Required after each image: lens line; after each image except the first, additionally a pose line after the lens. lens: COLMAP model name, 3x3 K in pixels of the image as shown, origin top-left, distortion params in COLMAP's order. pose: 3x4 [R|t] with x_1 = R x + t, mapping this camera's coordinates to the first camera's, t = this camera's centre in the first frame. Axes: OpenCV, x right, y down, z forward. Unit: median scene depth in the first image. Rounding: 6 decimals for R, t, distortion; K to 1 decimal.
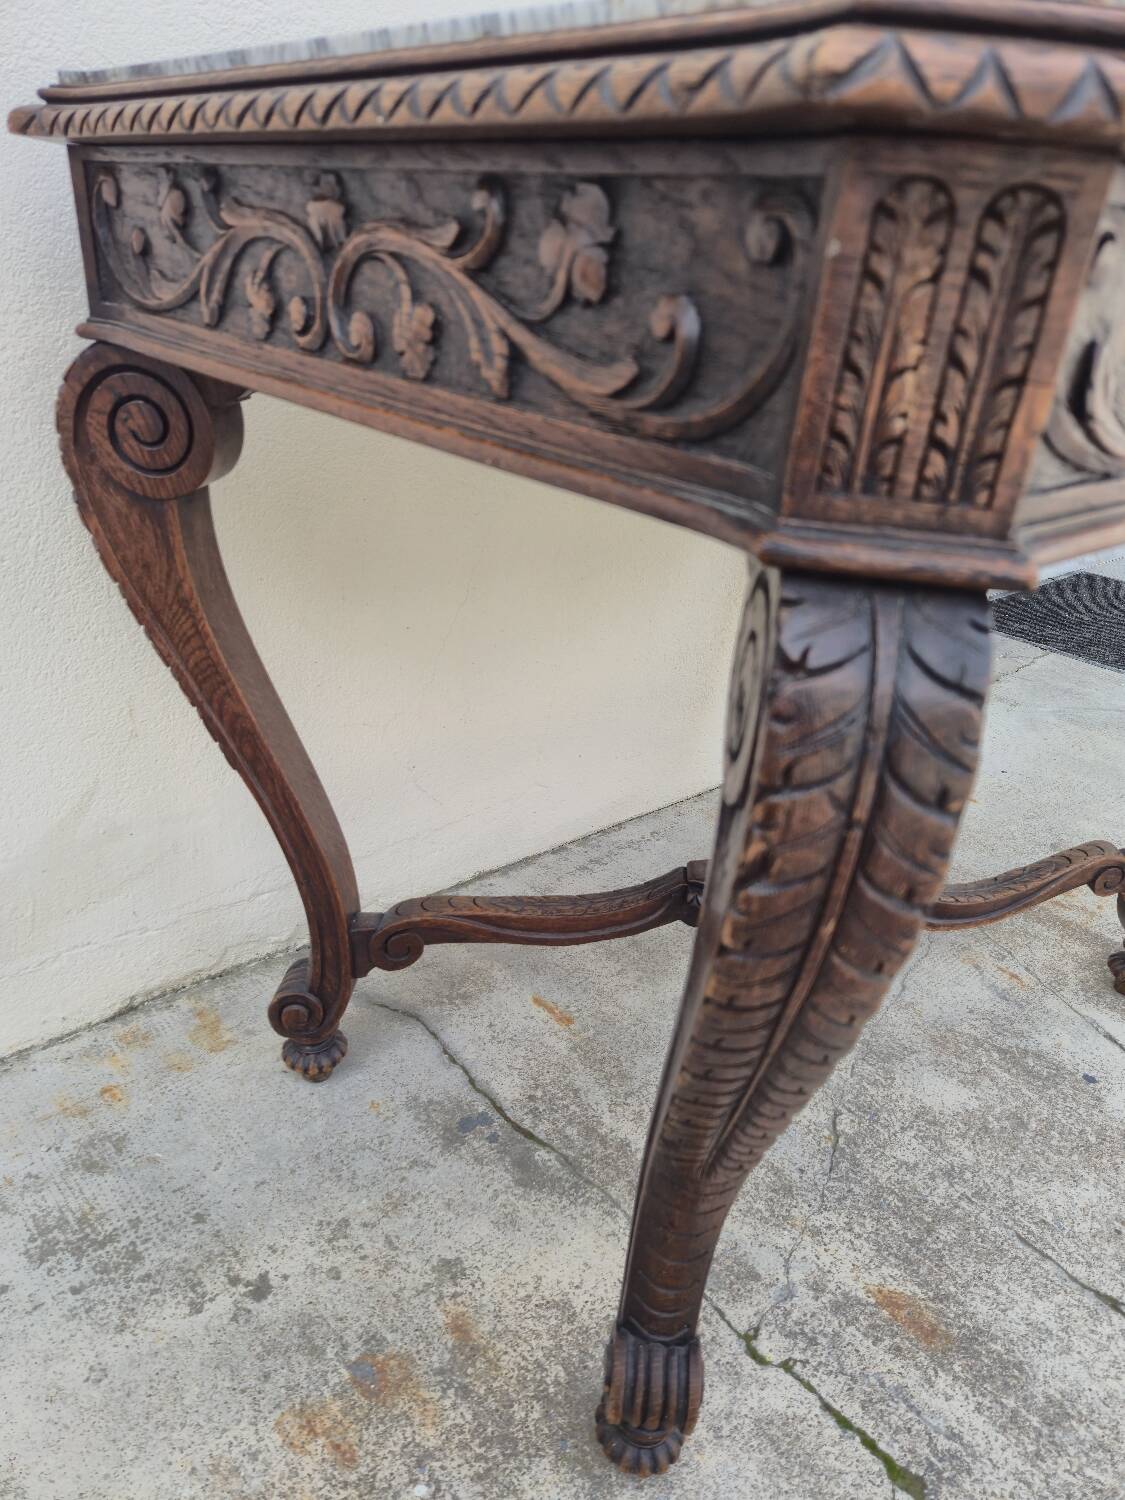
lens RADIAL K [[997.1, 0, 541.6], [0, 997.1, 761.3], [0, 0, 1]] dist [0.057652, -0.050392]
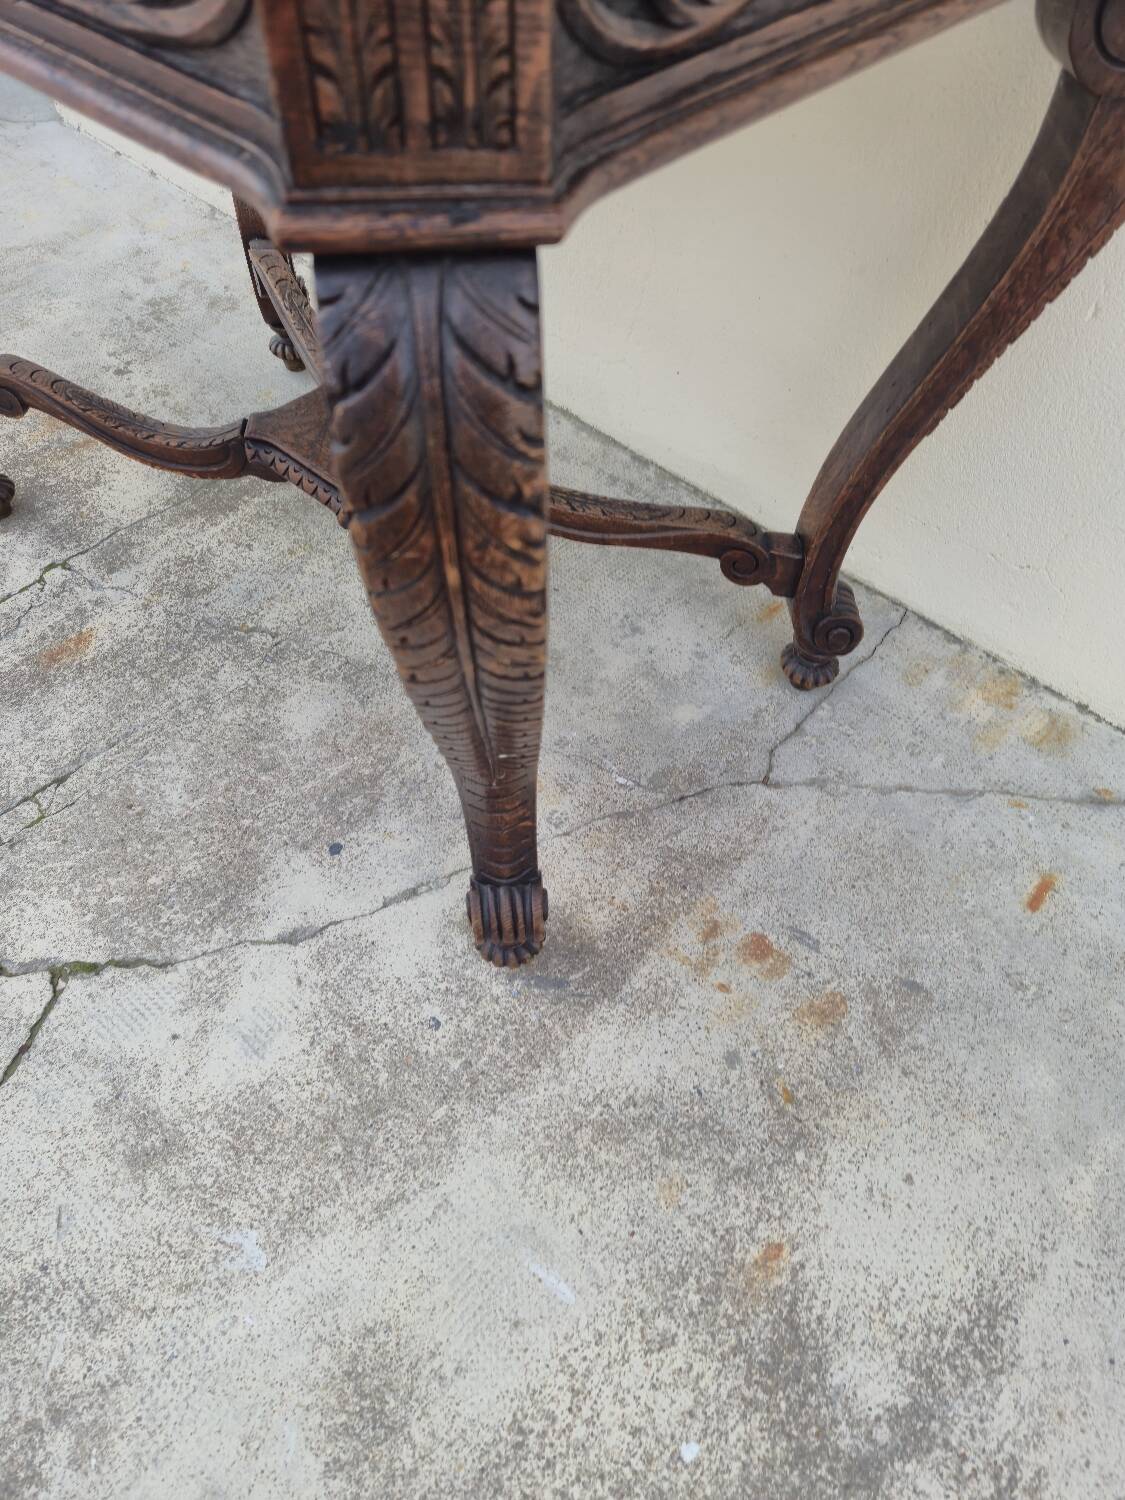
lens RADIAL K [[997.1, 0, 559.4], [0, 997.1, 791.5], [0, 0, 1]] dist [0.057652, -0.050392]
pose [[0.124771, 0.751869, -0.647398, 1.338501], [-0.466879, 0.620236, 0.630343, -0.431171], [0.875475, 0.223608, 0.428420, 0.971313]]
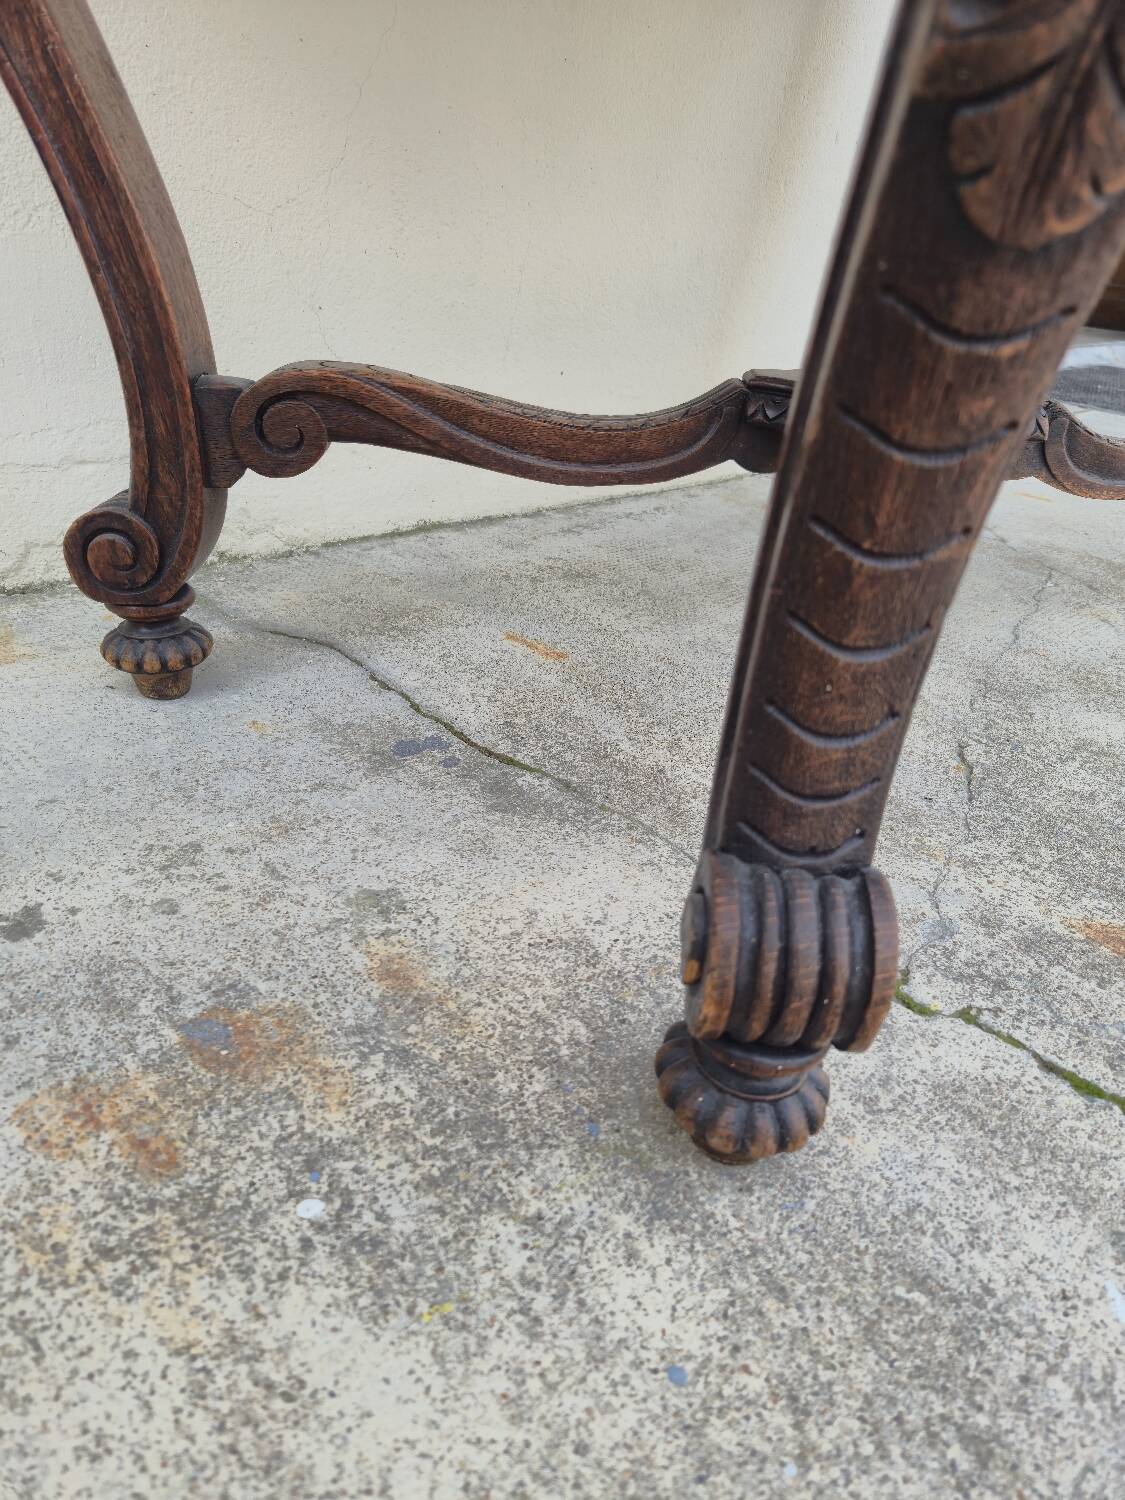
lens RADIAL K [[997.1, 0, 569.0], [0, 997.1, 780.0], [0, 0, 1]] dist [0.057652, -0.050392]
pose [[0.997345, -0.019392, 0.070191, -0.019370], [0.014441, 0.997417, 0.070368, 0.370770], [-0.071375, -0.069167, 0.995049, 0.401445]]
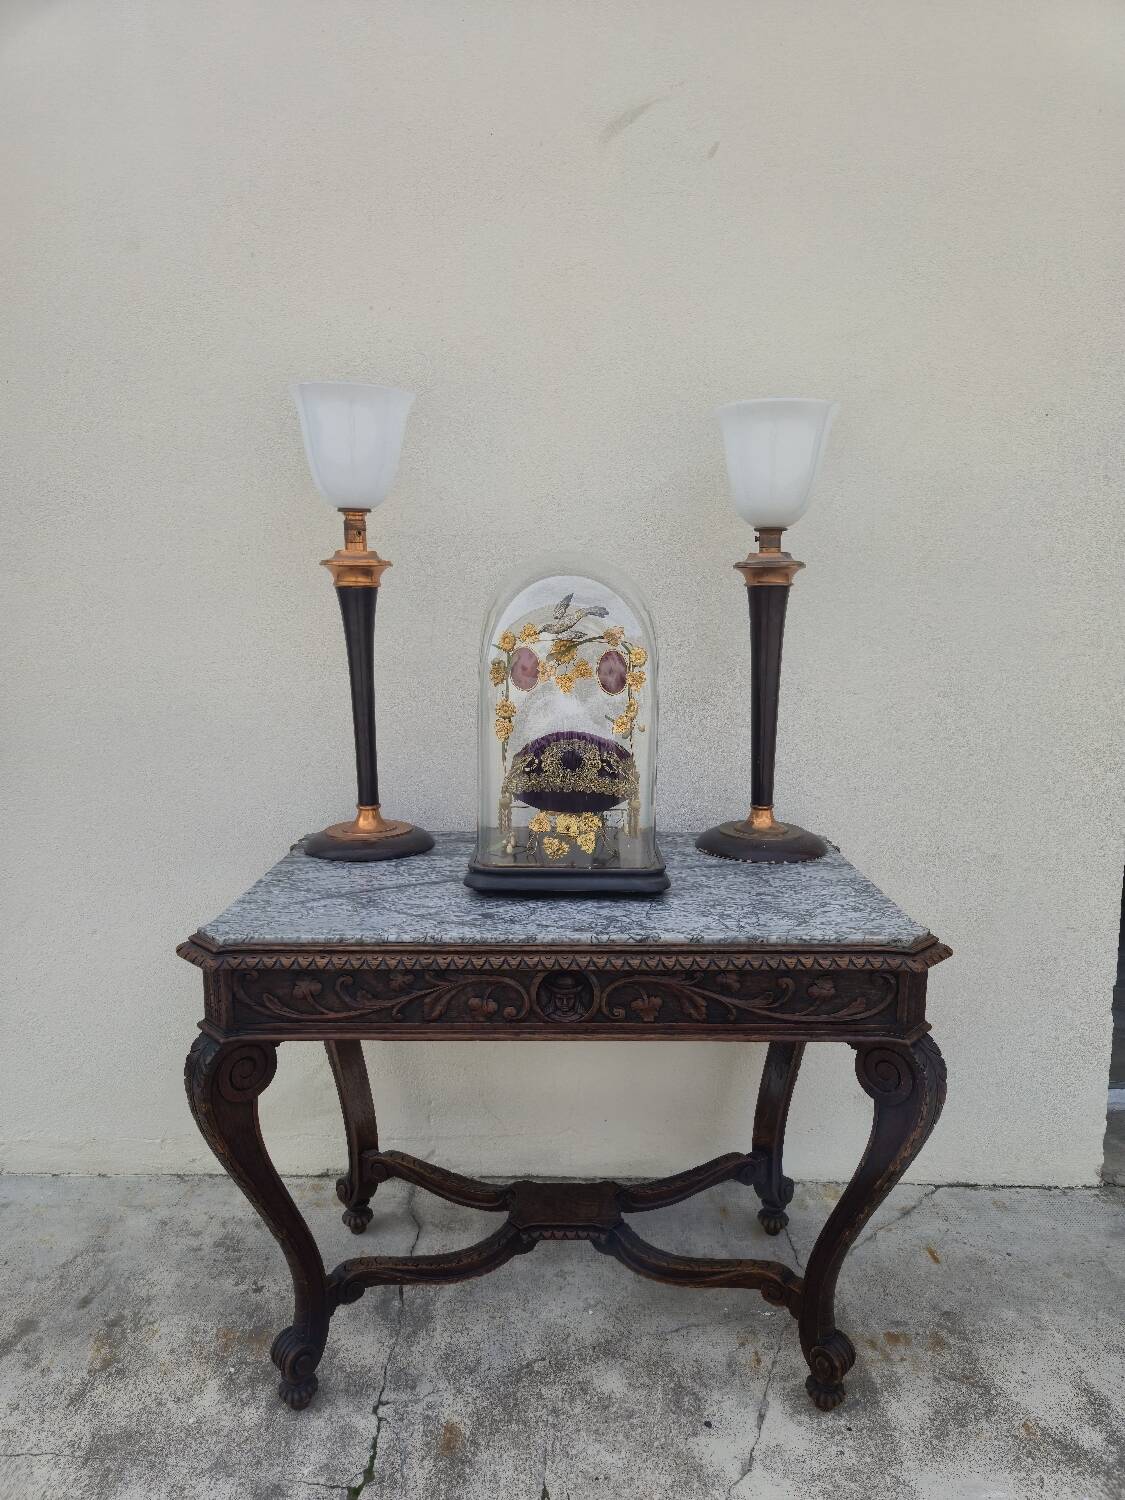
lens RADIAL K [[997.1, 0, 578.7], [0, 997.1, 739.1], [0, 0, 1]] dist [0.057652, -0.050392]
pose [[0.759964, 0.016725, -0.649750, 1.653204], [-0.246967, 0.932123, -0.264865, -0.220652], [0.601218, 0.361754, 0.712511, -0.649929]]
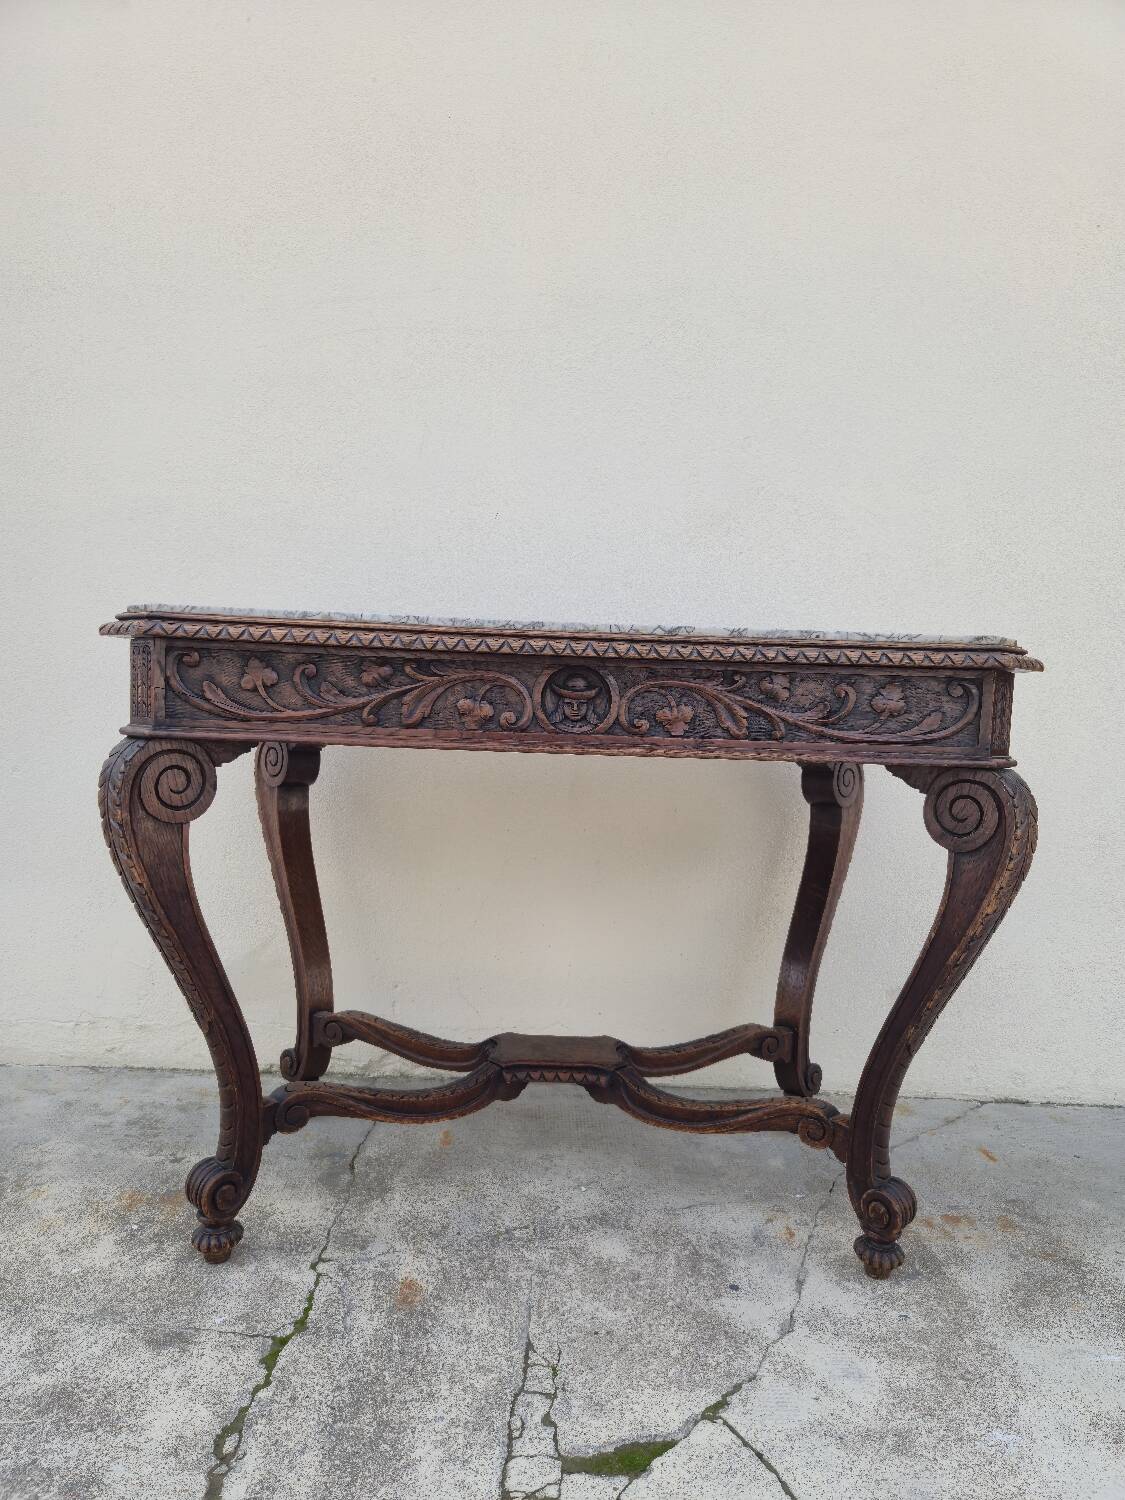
lens RADIAL K [[997.1, 0, 577.2], [0, 997.1, 751.7], [0, 0, 1]] dist [0.057652, -0.050392]
pose [[0.775544, -0.024514, -0.630817, 1.421332], [-0.267931, 0.892003, -0.364066, 0.289921], [0.571615, 0.451365, 0.685219, -0.227738]]
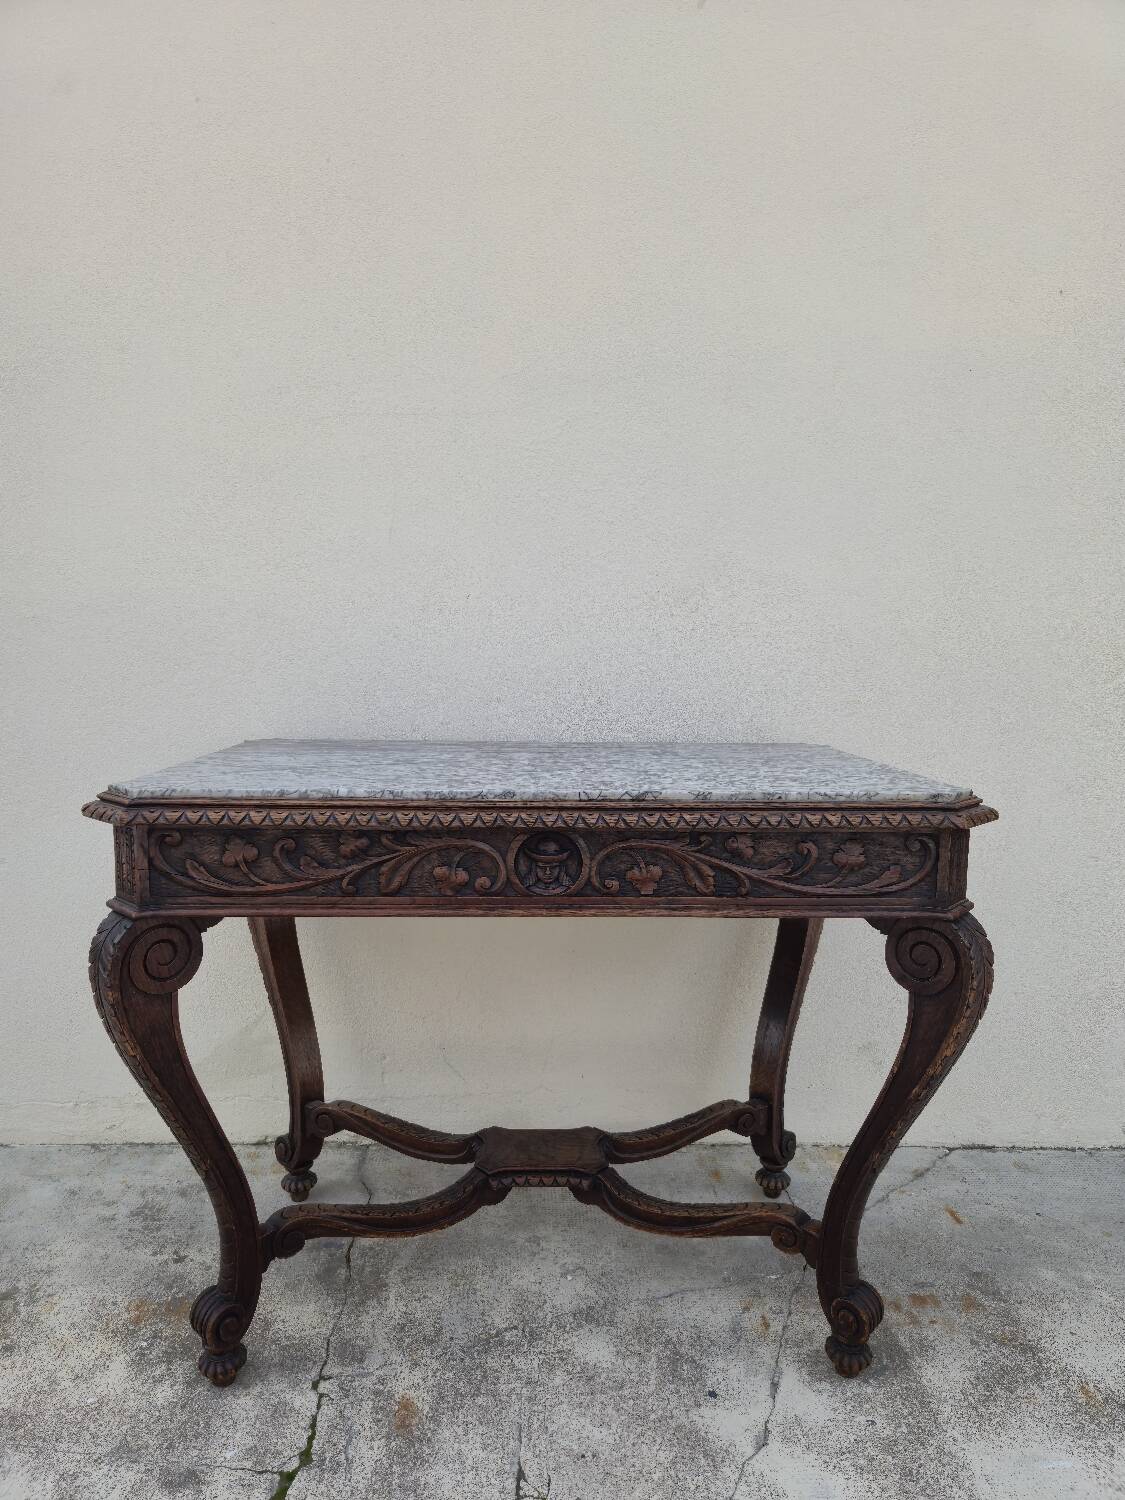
lens RADIAL K [[997.1, 0, 568.1], [0, 997.1, 739.5], [0, 0, 1]] dist [0.057652, -0.050392]
pose [[0.780832, -0.010602, -0.624651, 1.465951], [-0.240672, 0.917581, -0.316420, 0.015049], [0.576523, 0.397407, 0.713925, -0.383901]]
